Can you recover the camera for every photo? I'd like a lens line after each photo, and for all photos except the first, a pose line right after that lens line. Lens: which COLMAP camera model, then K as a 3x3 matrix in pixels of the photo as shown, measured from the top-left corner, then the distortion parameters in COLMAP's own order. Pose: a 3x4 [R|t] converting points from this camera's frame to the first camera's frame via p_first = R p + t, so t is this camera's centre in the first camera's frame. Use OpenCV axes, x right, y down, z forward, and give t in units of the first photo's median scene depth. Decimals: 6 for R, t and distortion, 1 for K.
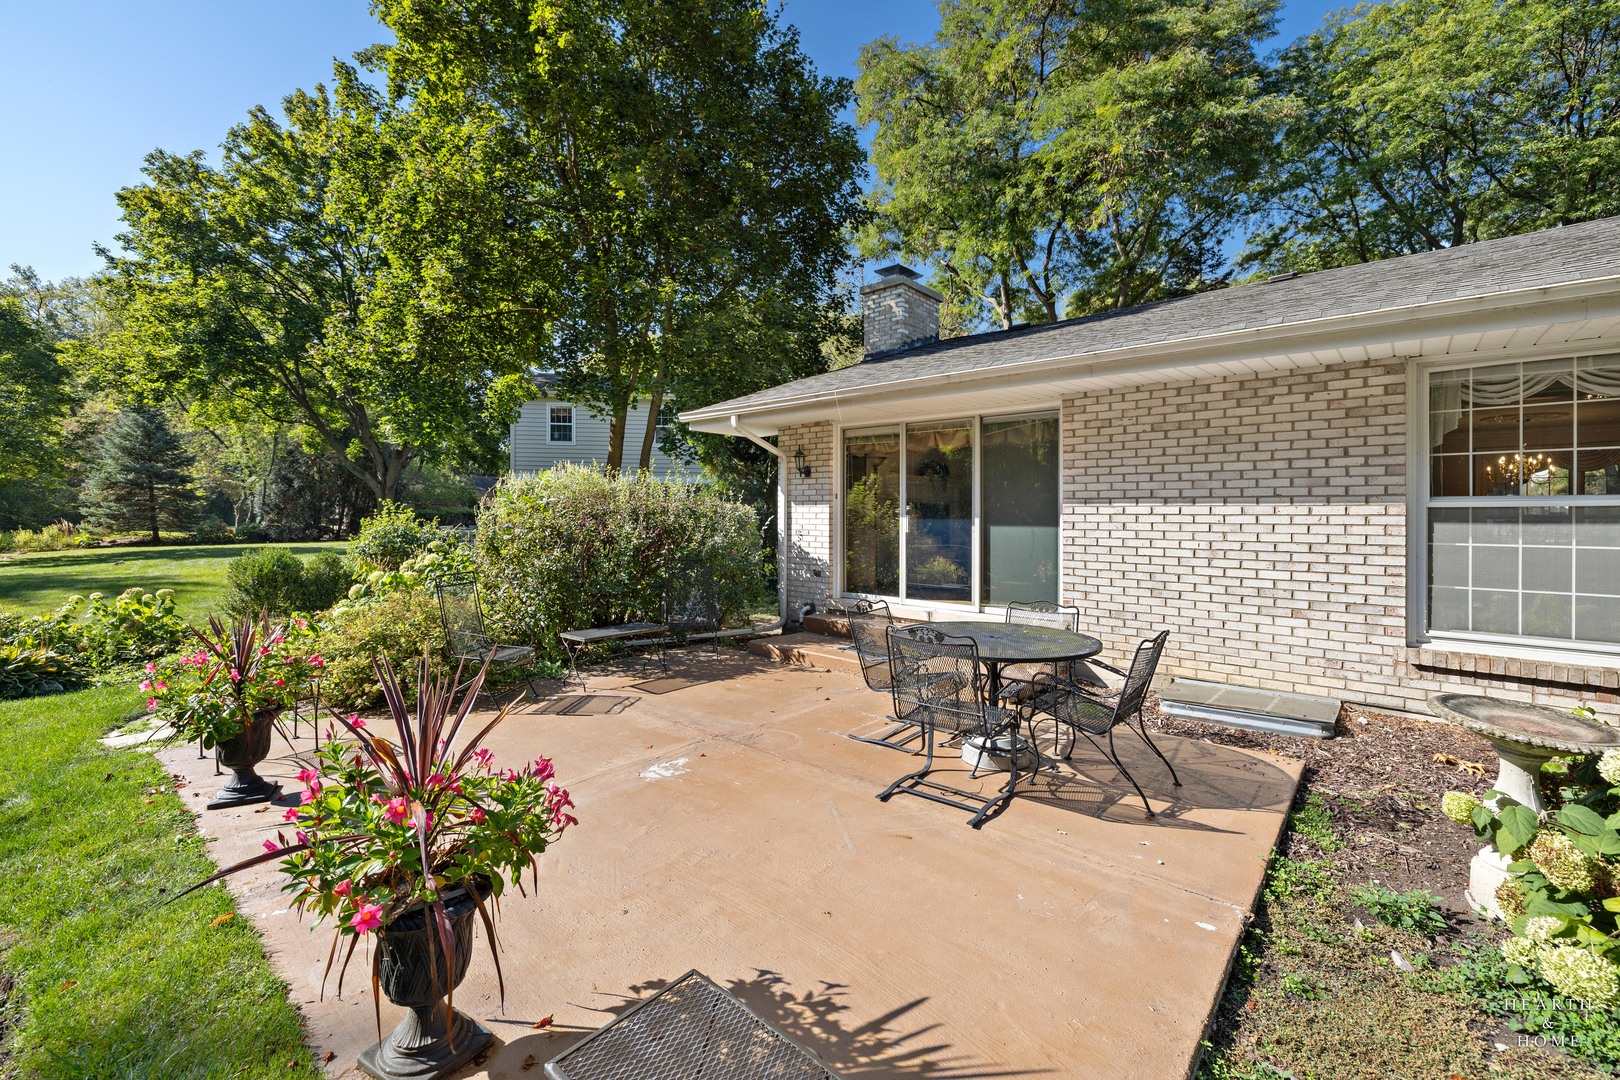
lens RADIAL K [[680.7, 0, 809.1], [0, 680.7, 518.5], [0, 0, 1]] dist [-0.000651, -0.000037]
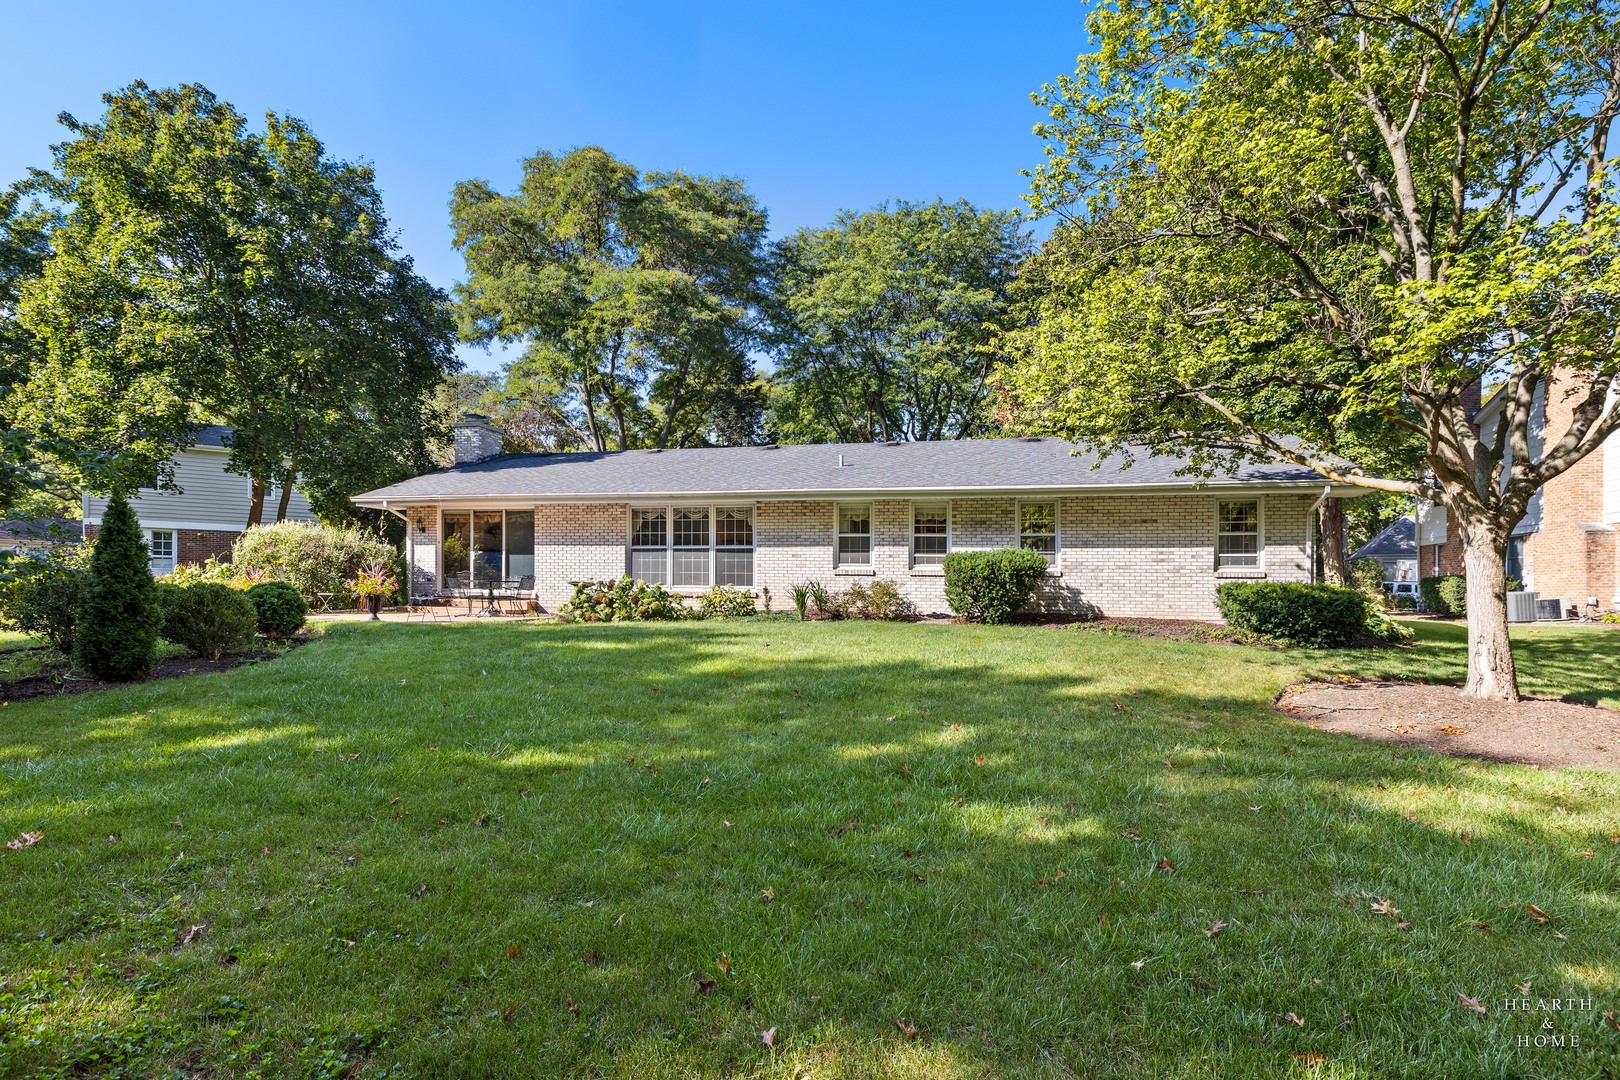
lens RADIAL K [[824.4, 0, 810.9], [0, 824.4, 588.9], [0, 0, 1]] dist [-0.000608, -0.000177]
pose [[0.888374, 0.001234, 0.459120, -0.099252], [-0.002877, 0.999992, 0.002878, 0.093383], [-0.459112, -0.003878, 0.888370, -1.637934]]
